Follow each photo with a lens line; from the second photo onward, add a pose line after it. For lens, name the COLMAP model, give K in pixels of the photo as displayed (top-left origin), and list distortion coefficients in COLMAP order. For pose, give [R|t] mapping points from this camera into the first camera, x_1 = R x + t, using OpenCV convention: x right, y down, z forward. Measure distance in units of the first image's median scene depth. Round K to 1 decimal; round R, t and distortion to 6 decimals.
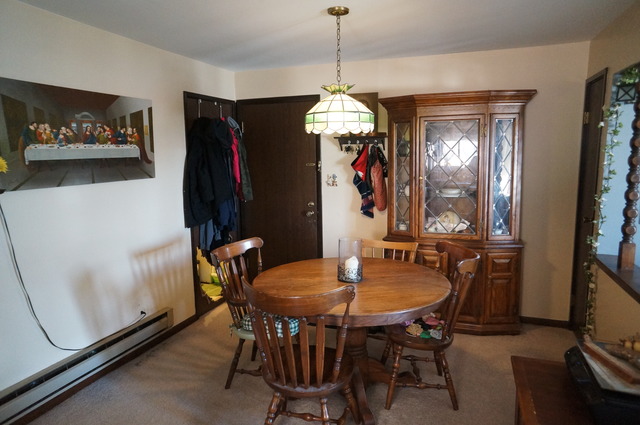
lens RADIAL K [[432.5, 0, 310.6], [0, 432.5, 211.4], [0, 0, 1]] dist [-0.025019, 0.005335]
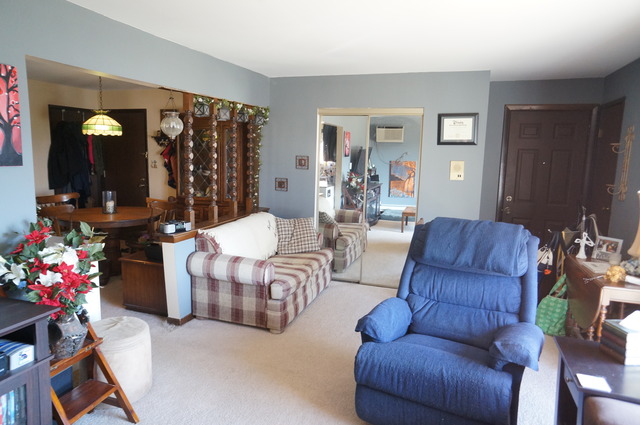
lens RADIAL K [[432.5, 0, 310.6], [0, 432.5, 211.4], [0, 0, 1]] dist [-0.025019, 0.005335]
pose [[0.998693, 0.034869, 0.037375, 0.585160], [-0.035001, 0.999383, 0.002870, 0.076317], [-0.037252, -0.004175, 0.999297, -0.592258]]
